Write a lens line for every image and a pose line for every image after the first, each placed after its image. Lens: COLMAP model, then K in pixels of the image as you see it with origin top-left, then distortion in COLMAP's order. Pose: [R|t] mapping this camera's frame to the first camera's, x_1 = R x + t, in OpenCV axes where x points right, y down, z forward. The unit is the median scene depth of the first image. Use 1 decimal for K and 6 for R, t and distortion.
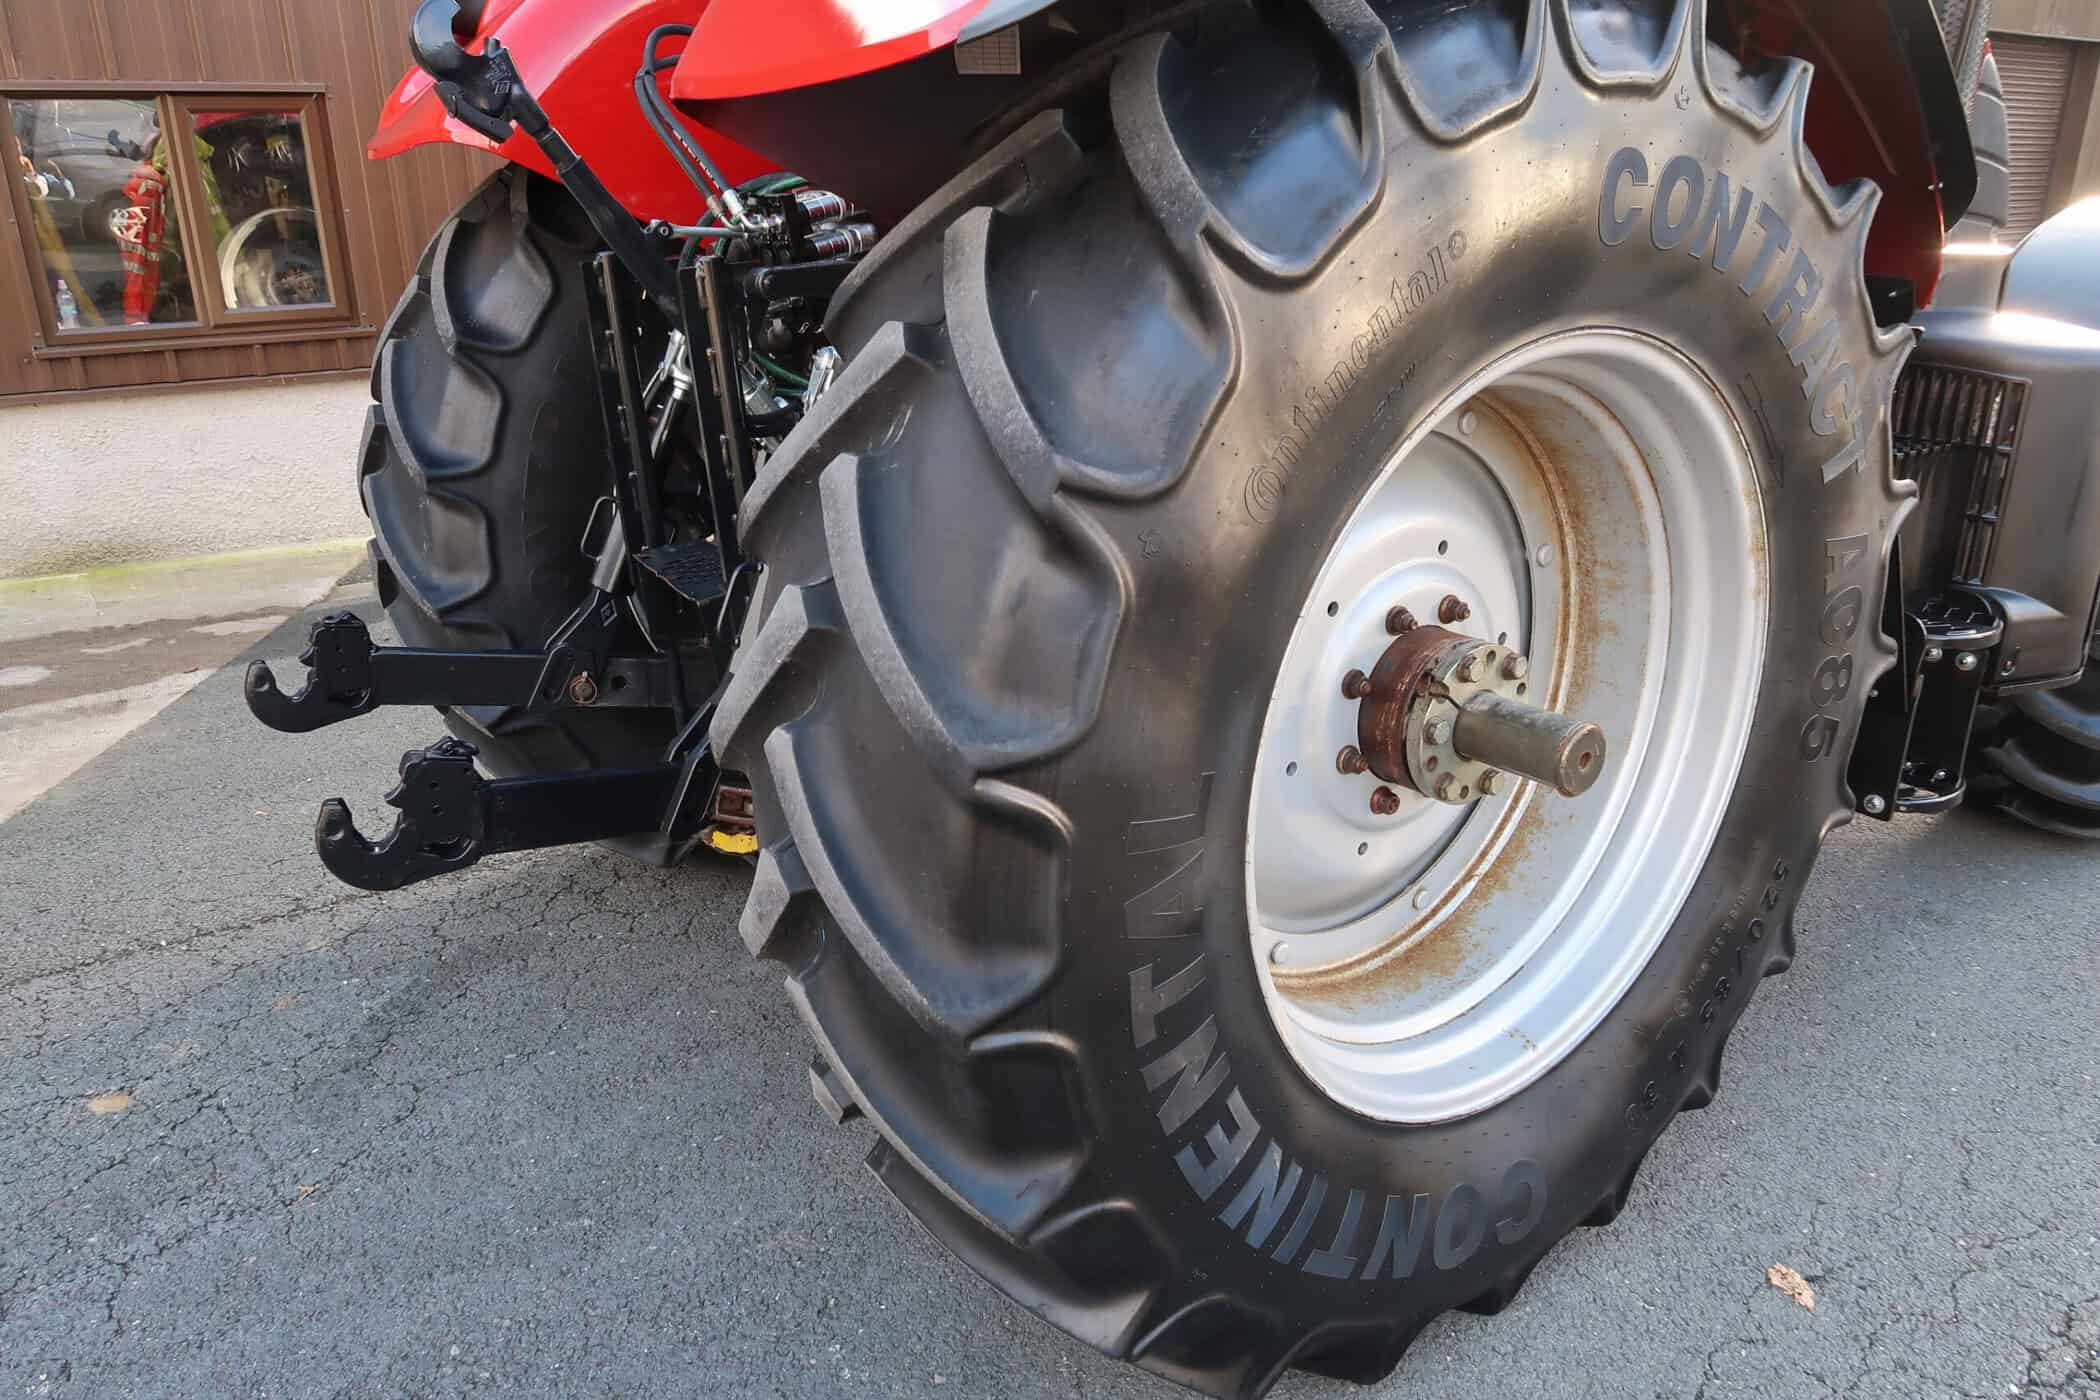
lens RADIAL K [[1440.4, 0, 1050.1], [0, 1440.4, 704.6], [0, 0, 1]] dist [-0.025697, 0.009168]
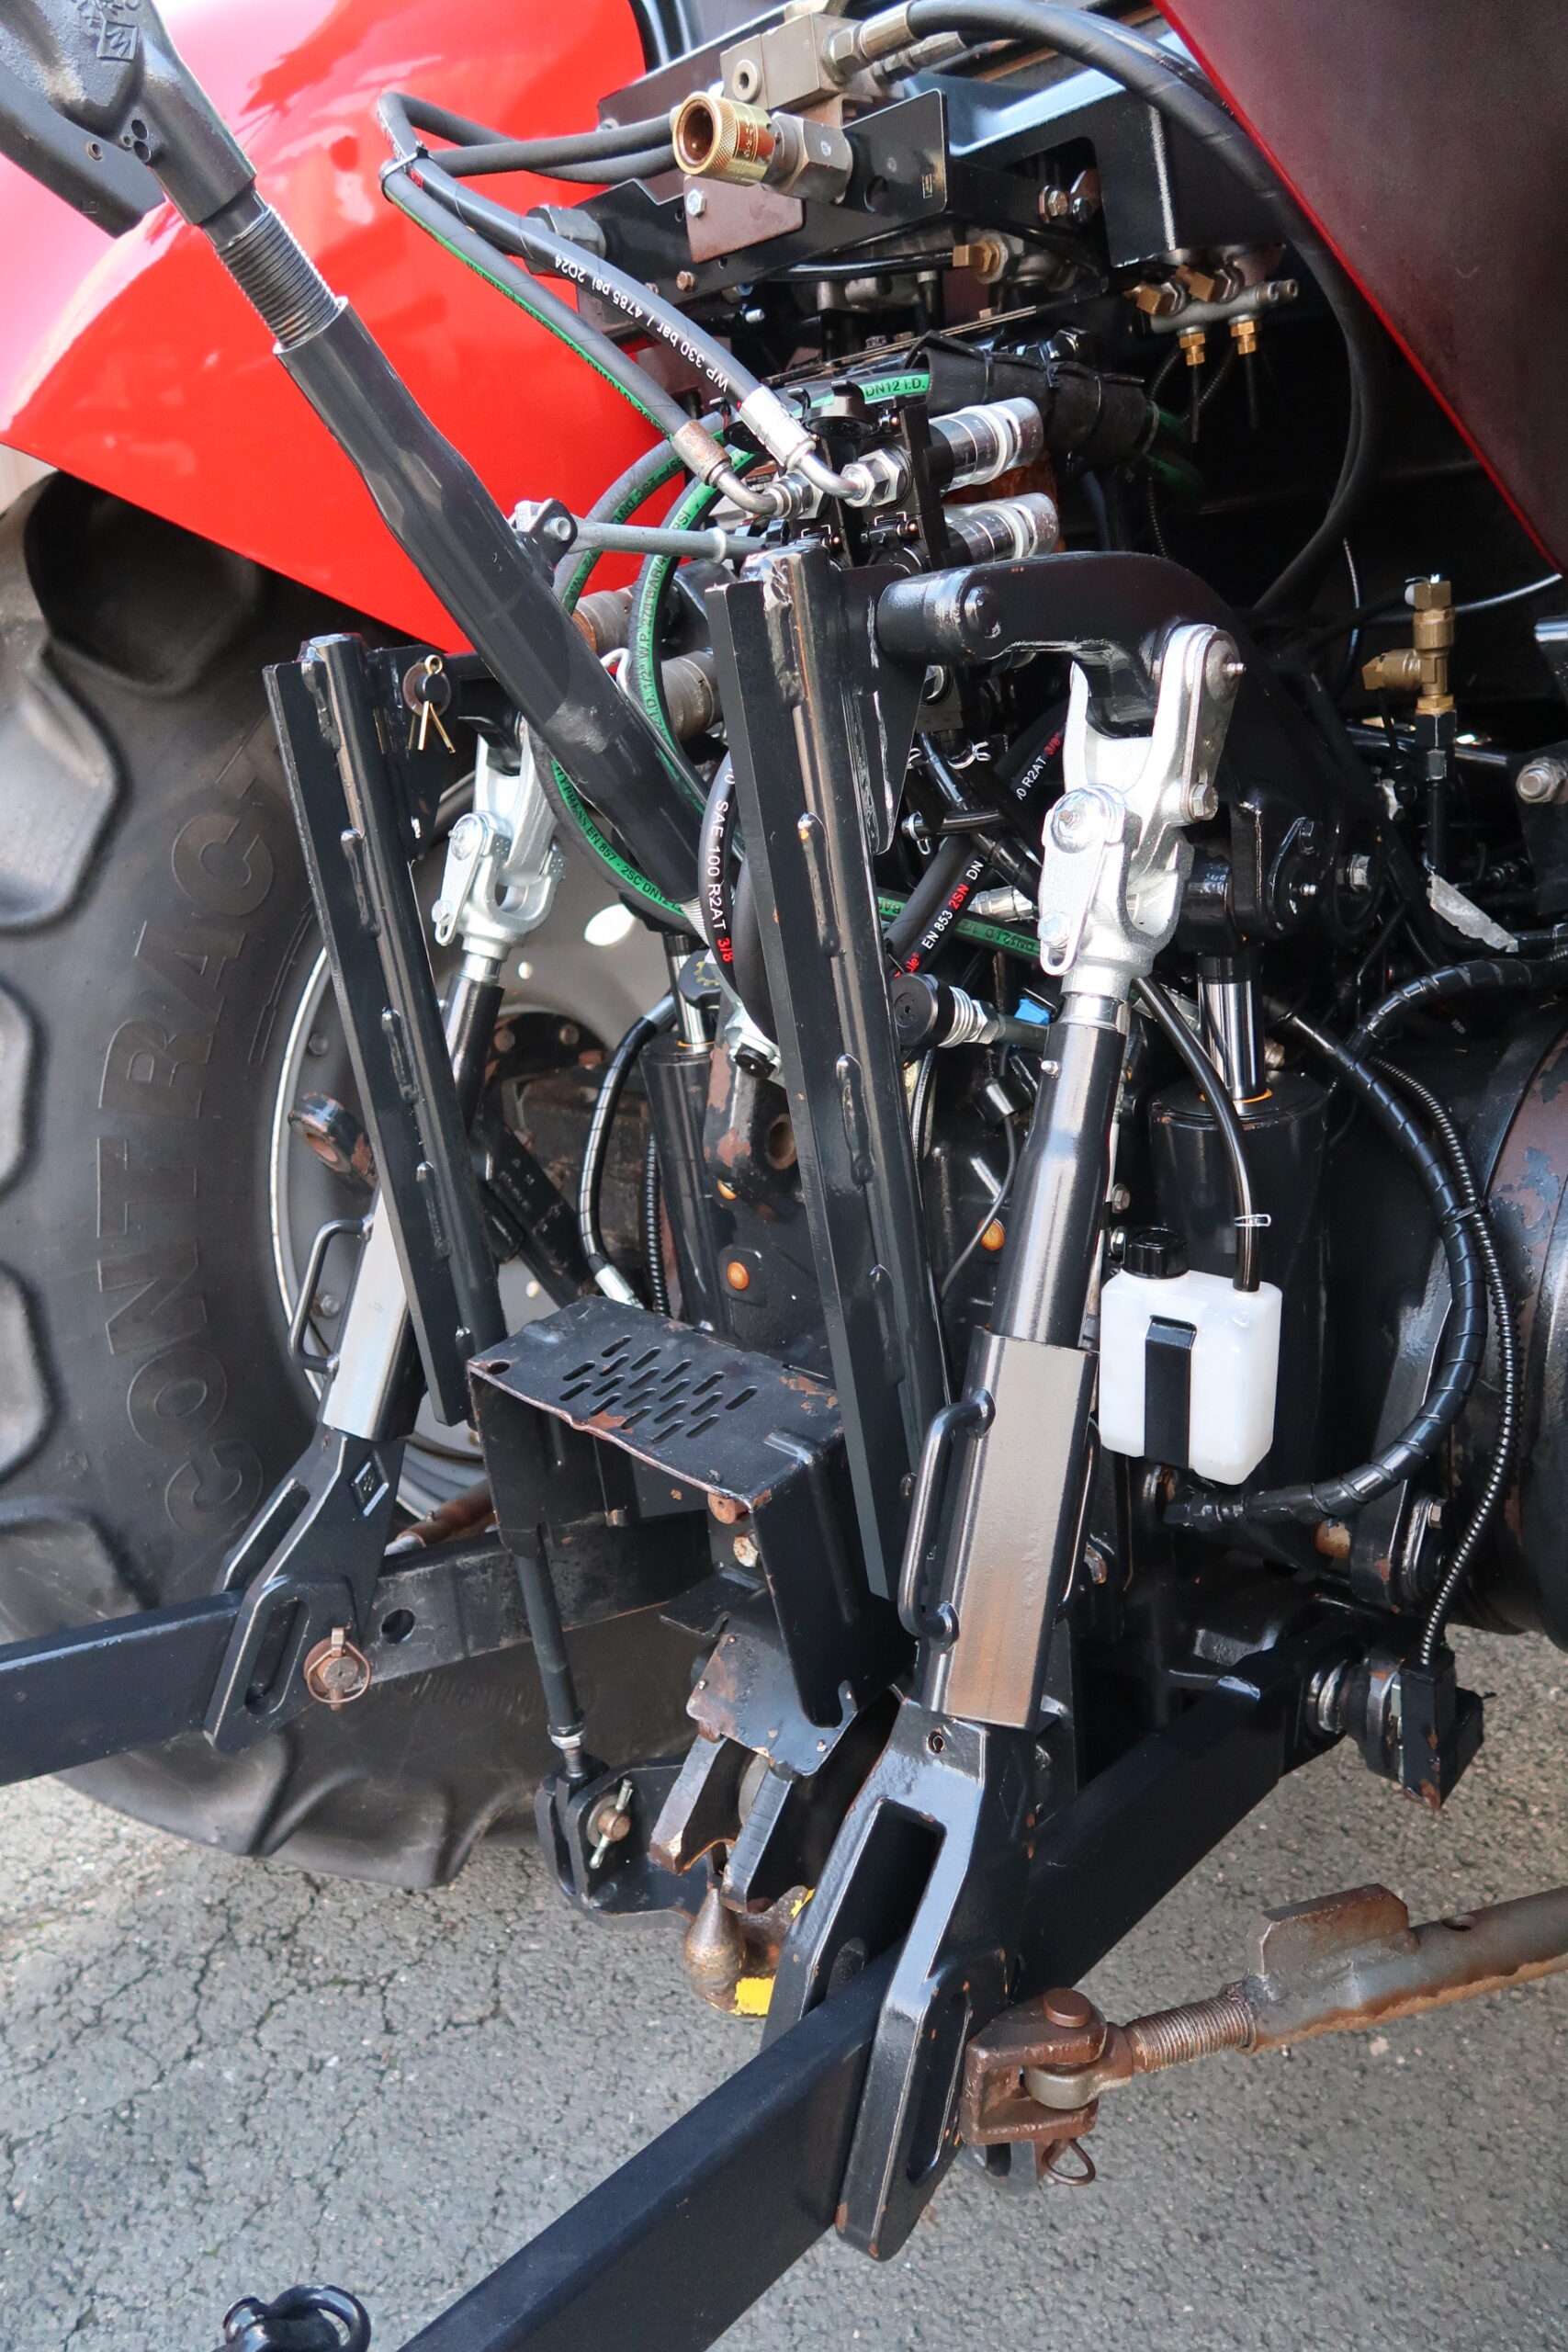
lens RADIAL K [[1613.1, 0, 792.8], [0, 1613.1, 1172.6], [0, 0, 1]] dist [-0.025697, 0.009168]
pose [[0.977156, -0.139113, 0.160666, -0.236867], [0.148111, 0.987928, -0.045398, -0.110872], [-0.152411, 0.068157, 0.985964, 0.471798]]
